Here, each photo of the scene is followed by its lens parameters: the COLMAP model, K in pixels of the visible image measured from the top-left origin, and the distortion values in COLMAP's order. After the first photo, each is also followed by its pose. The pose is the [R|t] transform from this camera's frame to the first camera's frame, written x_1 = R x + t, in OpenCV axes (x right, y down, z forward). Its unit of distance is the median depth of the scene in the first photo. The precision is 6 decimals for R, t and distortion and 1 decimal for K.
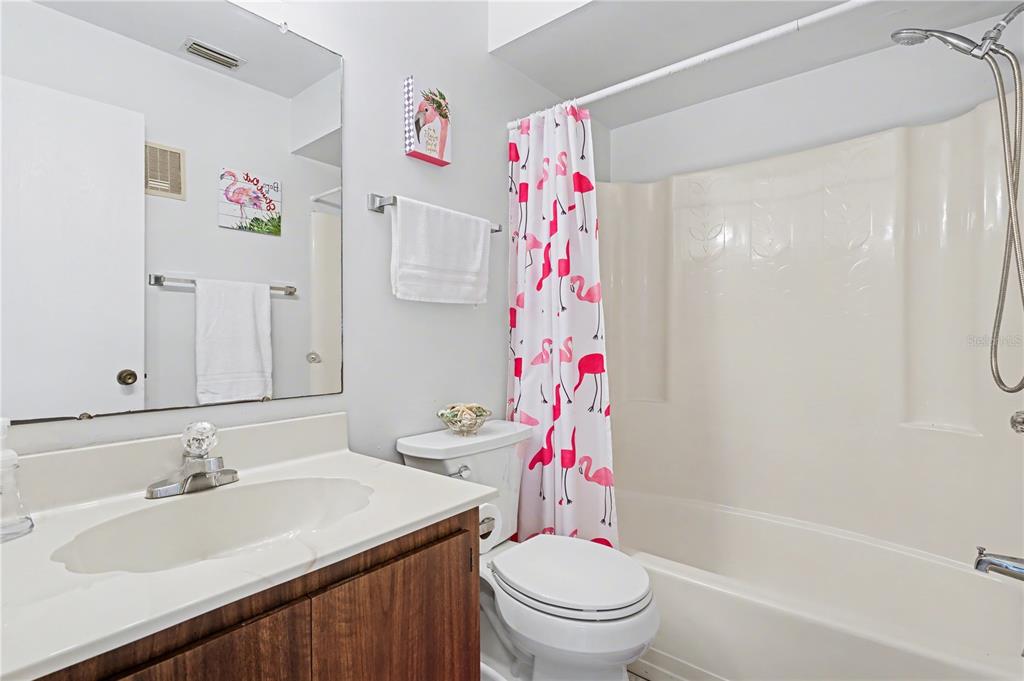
lens RADIAL K [[485.2, 0, 512.0], [0, 485.2, 340.5], [0, 0, 1]] dist [-0.001830, 0.000189]
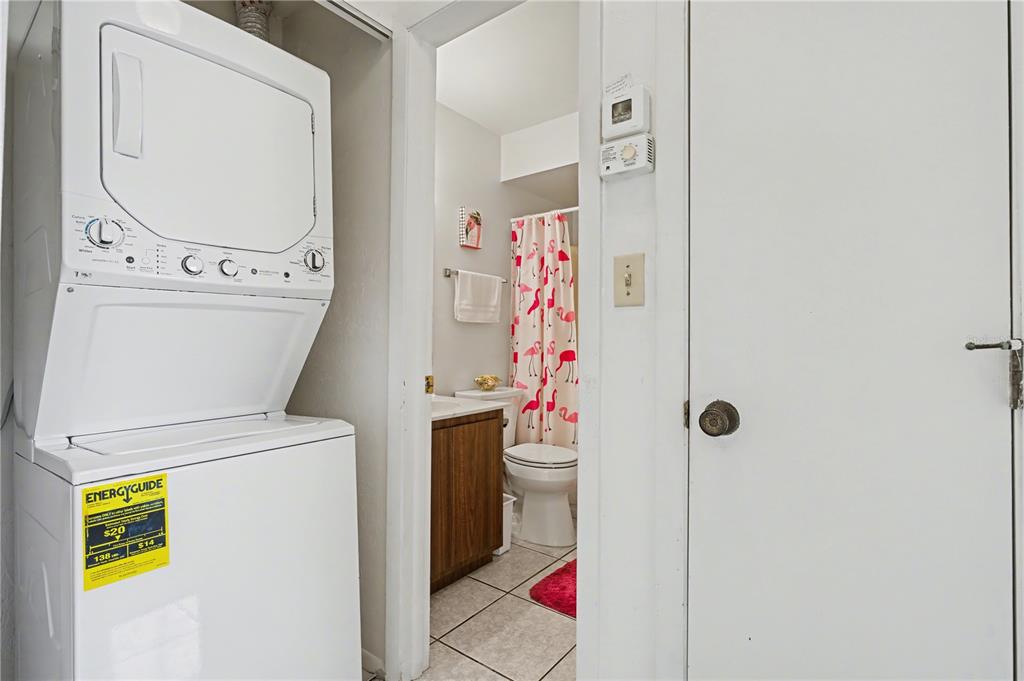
lens RADIAL K [[485.2, 0, 512.0], [0, 485.2, 340.5], [0, 0, 1]] dist [-0.001830, 0.000189]
pose [[0.999442, 0.011352, 0.031413, -0.065594], [-0.011187, 0.999923, -0.005425, 0.002383], [-0.031472, 0.005070, 0.999492, -0.902070]]
